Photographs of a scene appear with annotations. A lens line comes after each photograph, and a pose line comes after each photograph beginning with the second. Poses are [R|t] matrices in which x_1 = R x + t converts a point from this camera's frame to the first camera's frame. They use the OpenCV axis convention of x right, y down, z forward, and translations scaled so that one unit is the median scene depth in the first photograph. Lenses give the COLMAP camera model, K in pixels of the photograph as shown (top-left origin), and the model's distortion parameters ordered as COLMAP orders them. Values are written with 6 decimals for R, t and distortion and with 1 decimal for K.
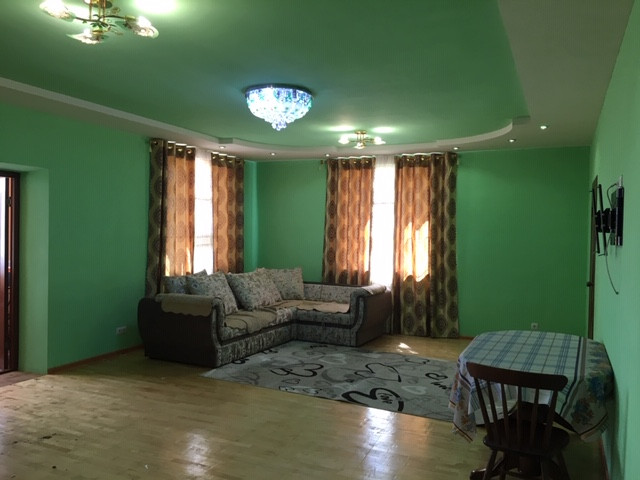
lens RADIAL K [[539.3, 0, 320.0], [0, 539.3, 240.0], [0, 0, 1]] dist [0.152953, -0.002236]
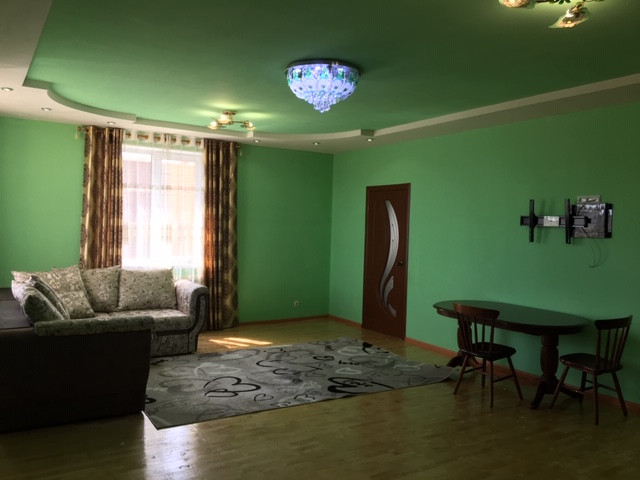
lens RADIAL K [[539.3, 0, 320.0], [0, 539.3, 240.0], [0, 0, 1]] dist [0.152953, -0.002236]
pose [[0.544889, -0.030883, 0.837939, -0.701957], [-0.002282, 0.999263, 0.038313, -0.025628], [-0.838505, -0.022788, 0.544417, 0.434640]]
